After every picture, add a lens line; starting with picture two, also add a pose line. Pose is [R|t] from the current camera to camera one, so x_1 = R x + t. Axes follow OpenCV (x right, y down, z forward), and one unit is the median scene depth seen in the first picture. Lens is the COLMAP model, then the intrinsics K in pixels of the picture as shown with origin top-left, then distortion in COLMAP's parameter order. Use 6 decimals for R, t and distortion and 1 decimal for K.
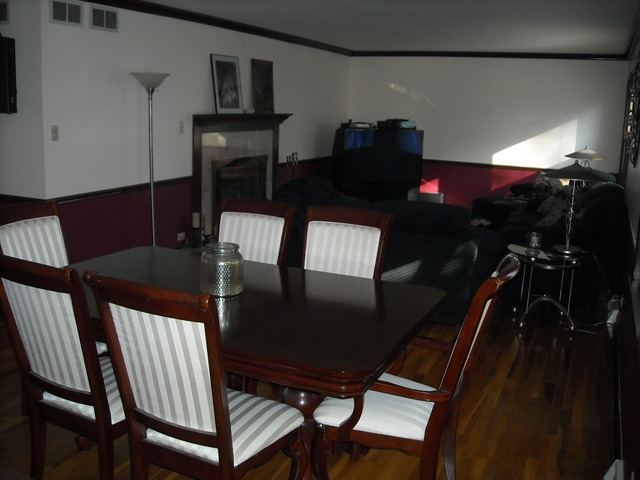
lens RADIAL K [[656.1, 0, 319.9], [0, 656.1, 240.2], [0, 0, 1]] dist [-0.151773, 0.000000]
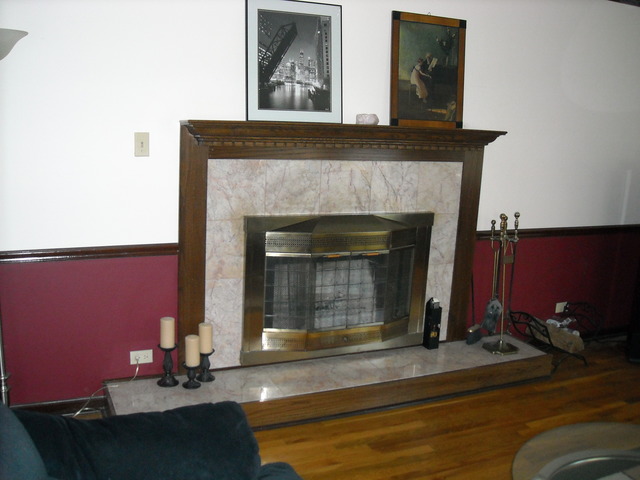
lens RADIAL K [[656.1, 0, 320.1], [0, 656.1, 238.6], [0, 0, 1]] dist [-0.151773, 0.000000]
pose [[0.751734, 0.148308, -0.642574, 0.183590], [-0.161107, 0.986161, 0.039133, -0.125529], [0.639485, 0.074106, 0.765224, 0.619782]]
